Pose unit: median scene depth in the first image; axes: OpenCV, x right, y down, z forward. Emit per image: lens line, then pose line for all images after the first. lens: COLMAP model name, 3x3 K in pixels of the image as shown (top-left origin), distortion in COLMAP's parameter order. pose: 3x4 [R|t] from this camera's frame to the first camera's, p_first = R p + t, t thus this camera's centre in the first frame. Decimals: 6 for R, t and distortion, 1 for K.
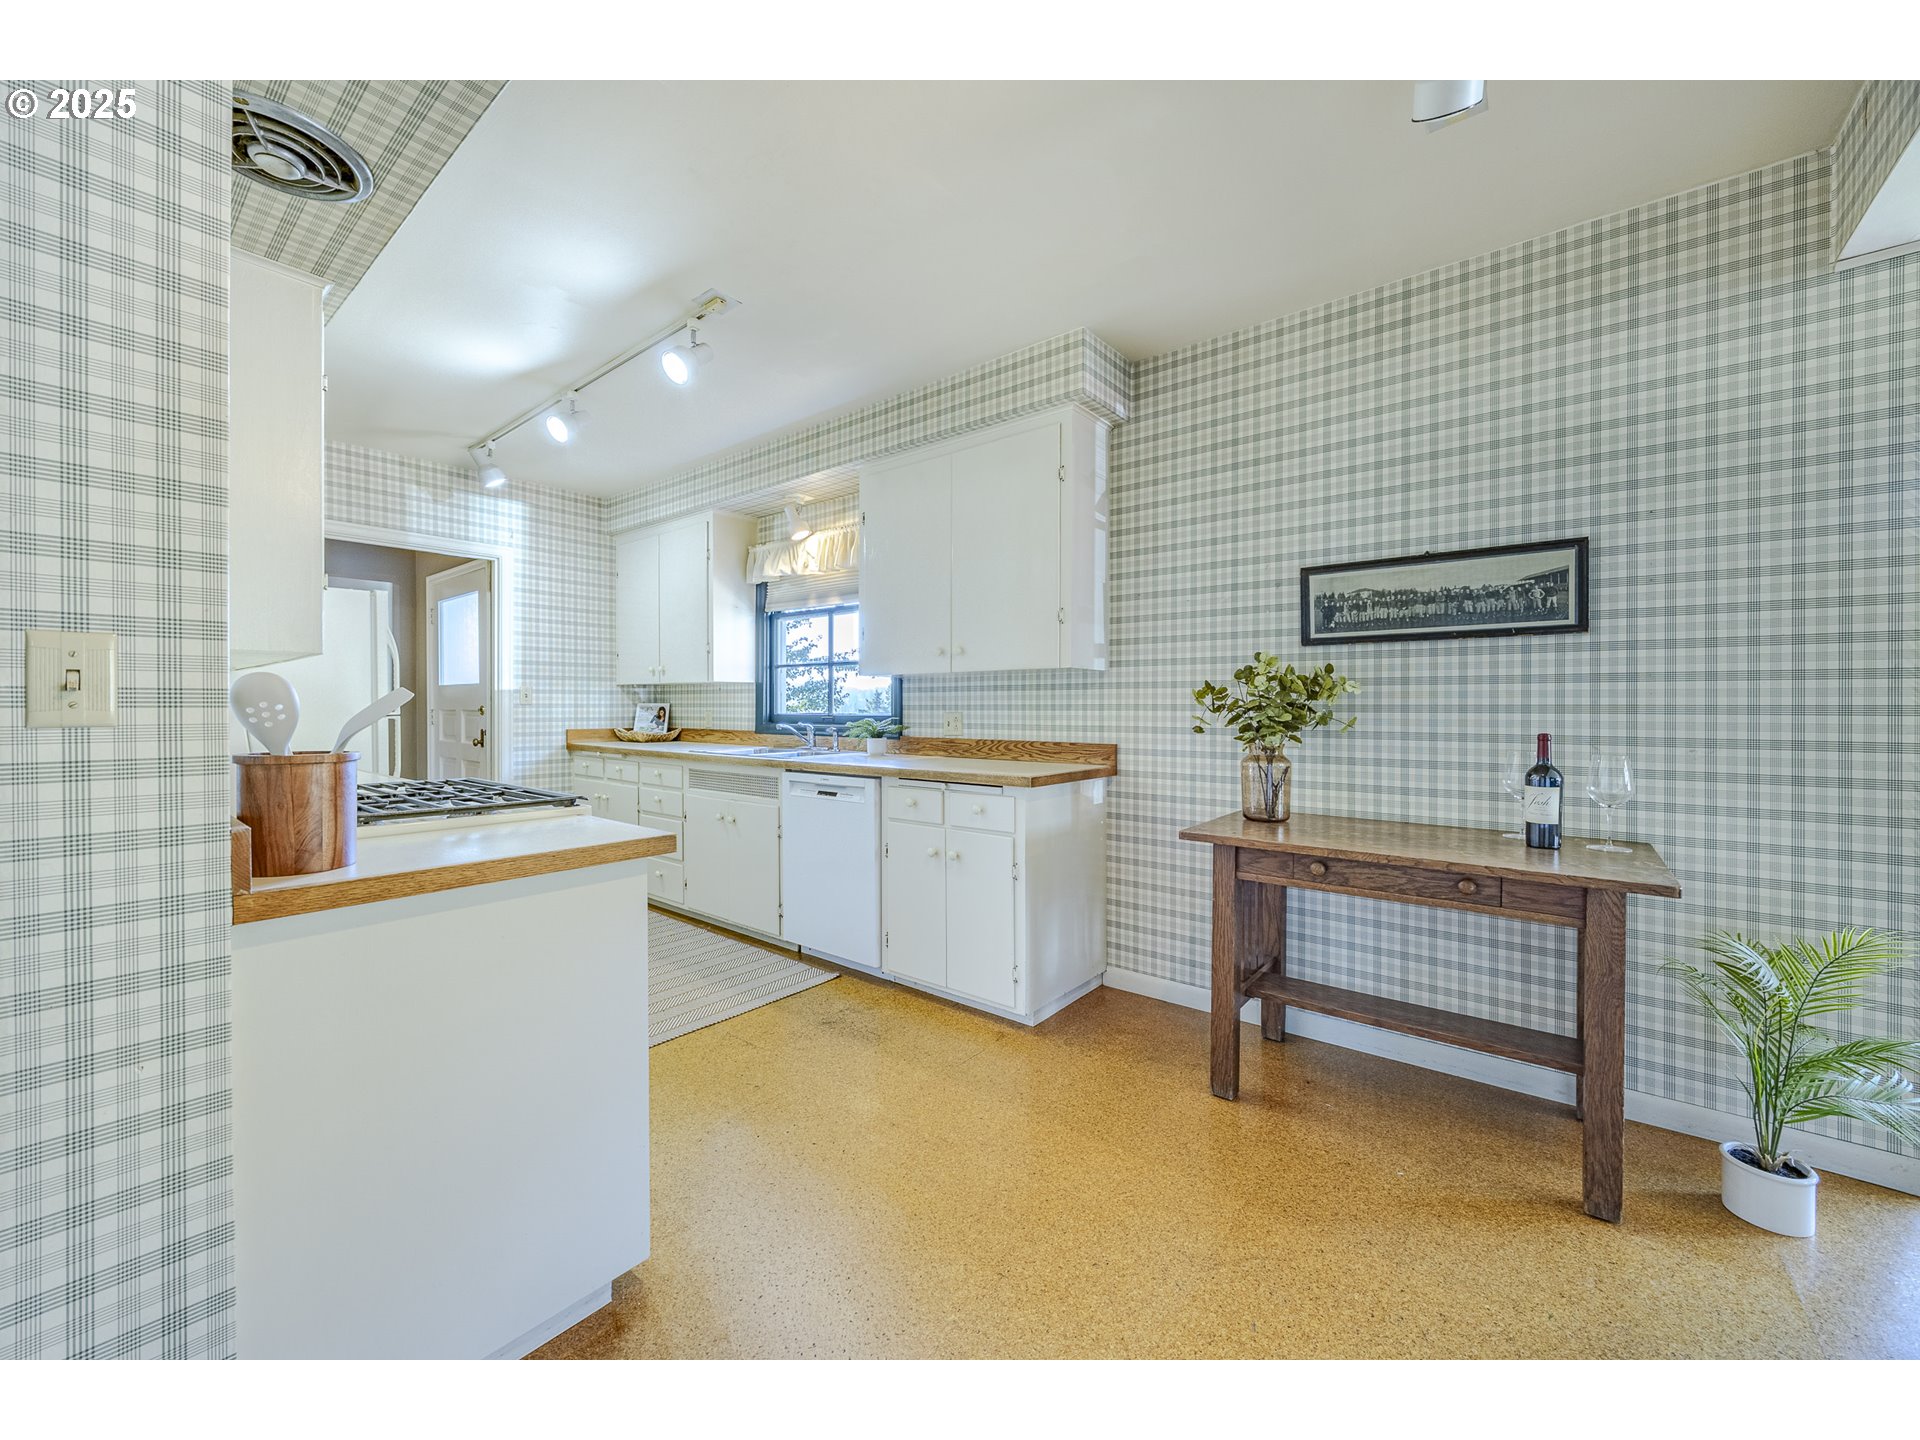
lens RADIAL K [[739.3, 0, 959.2], [0, 739.3, 713.9], [0, 0, 1]] dist [0.002402, 0.000125]
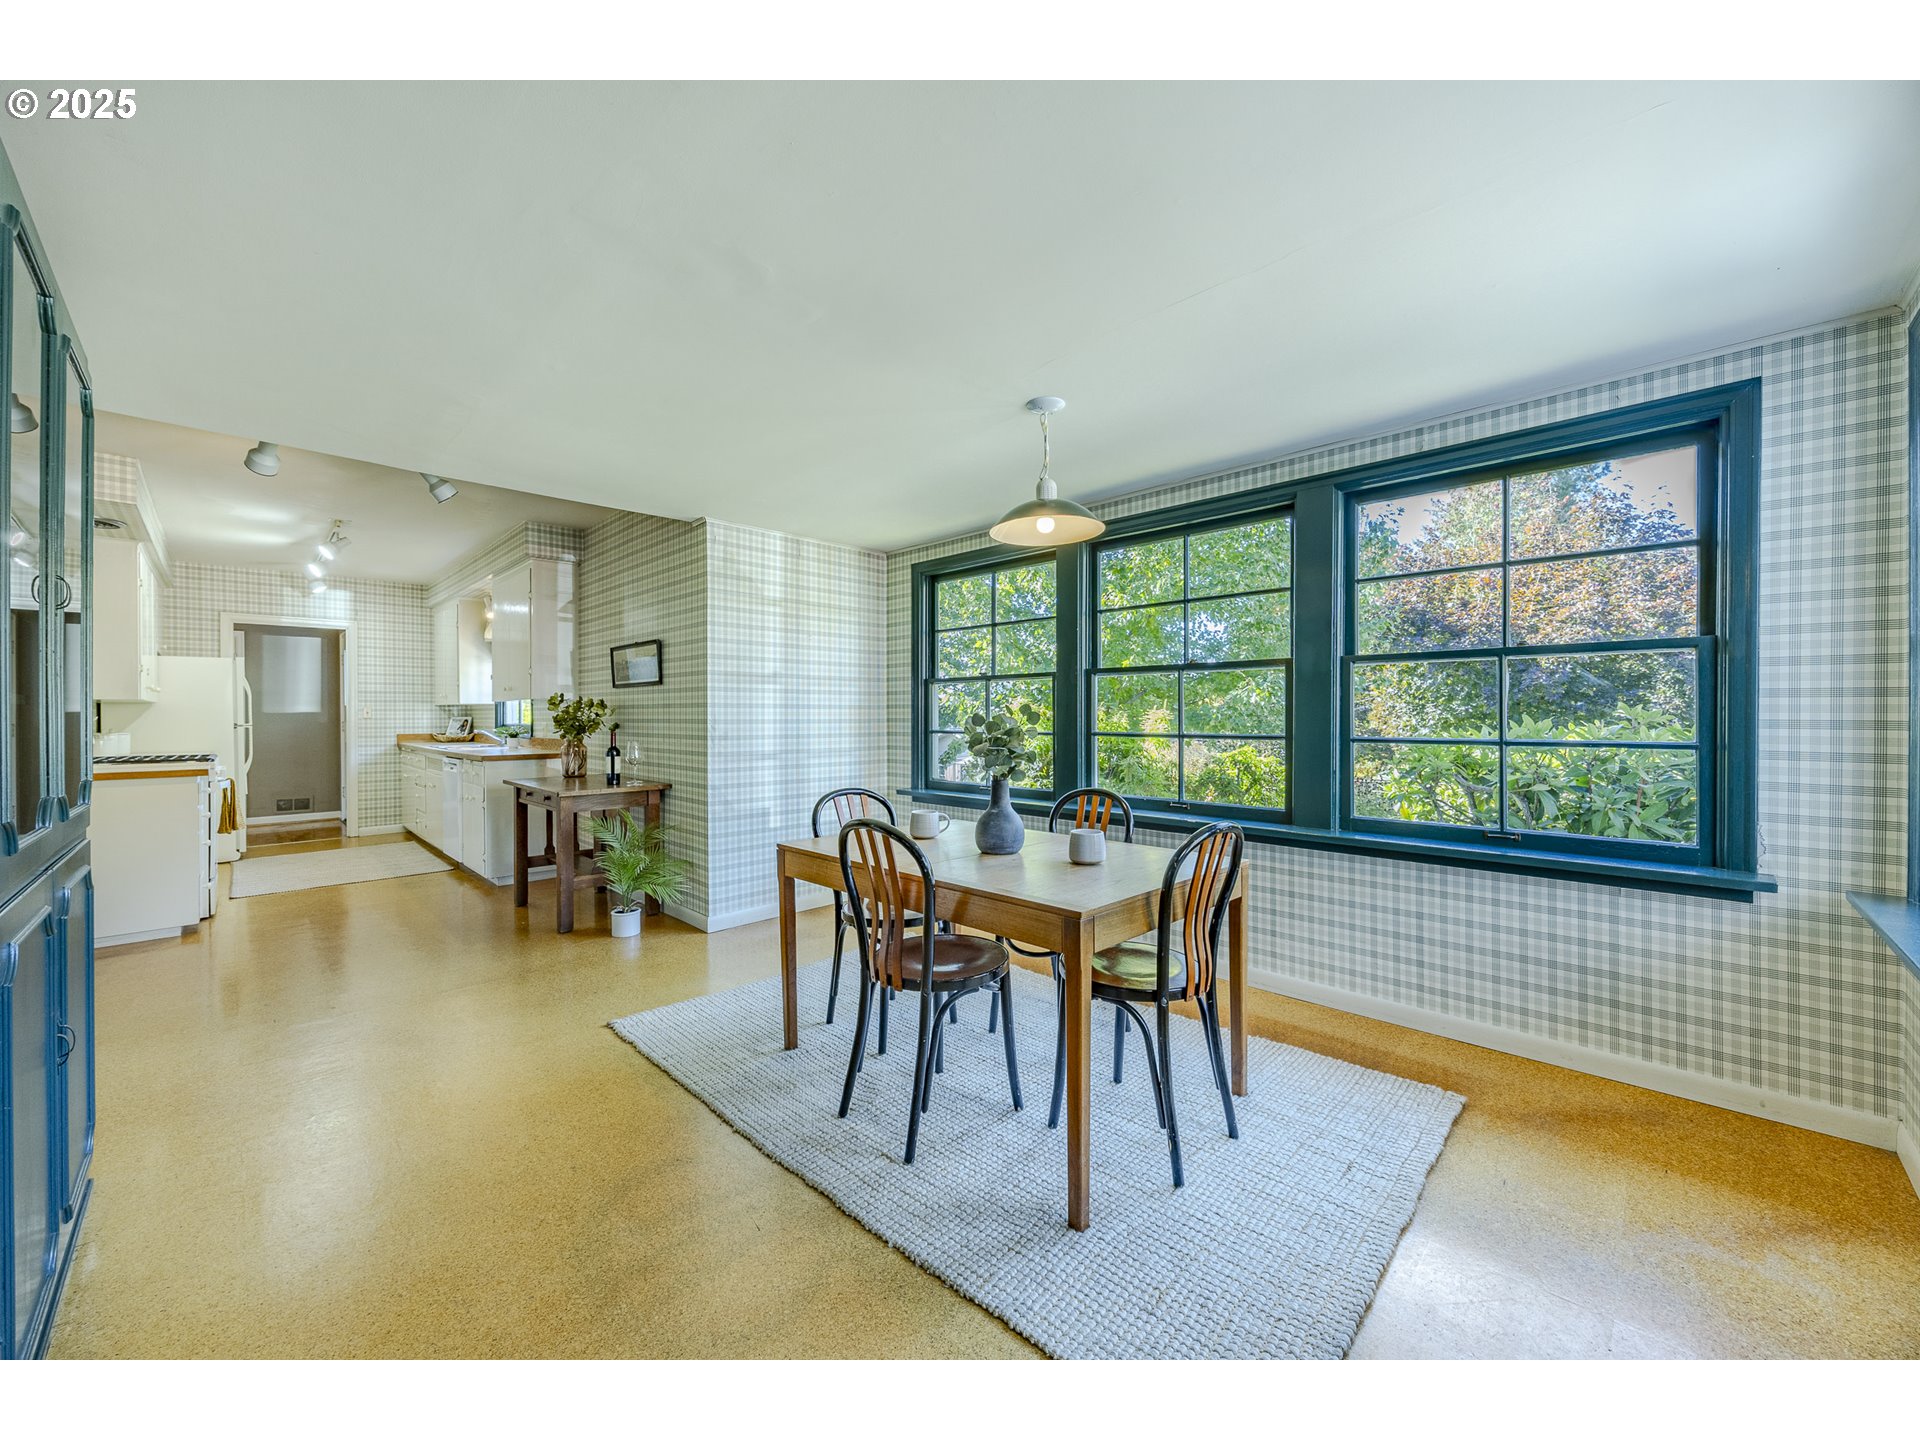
lens RADIAL K [[739.3, 0, 980.8], [0, 739.3, 716.5], [0, 0, 1]] dist [0.002402, 0.000125]
pose [[0.995274, -0.020351, -0.094947, 1.368811], [0.021580, 0.999696, 0.011943, -0.015979], [0.094675, -0.013936, 0.995411, -0.720261]]
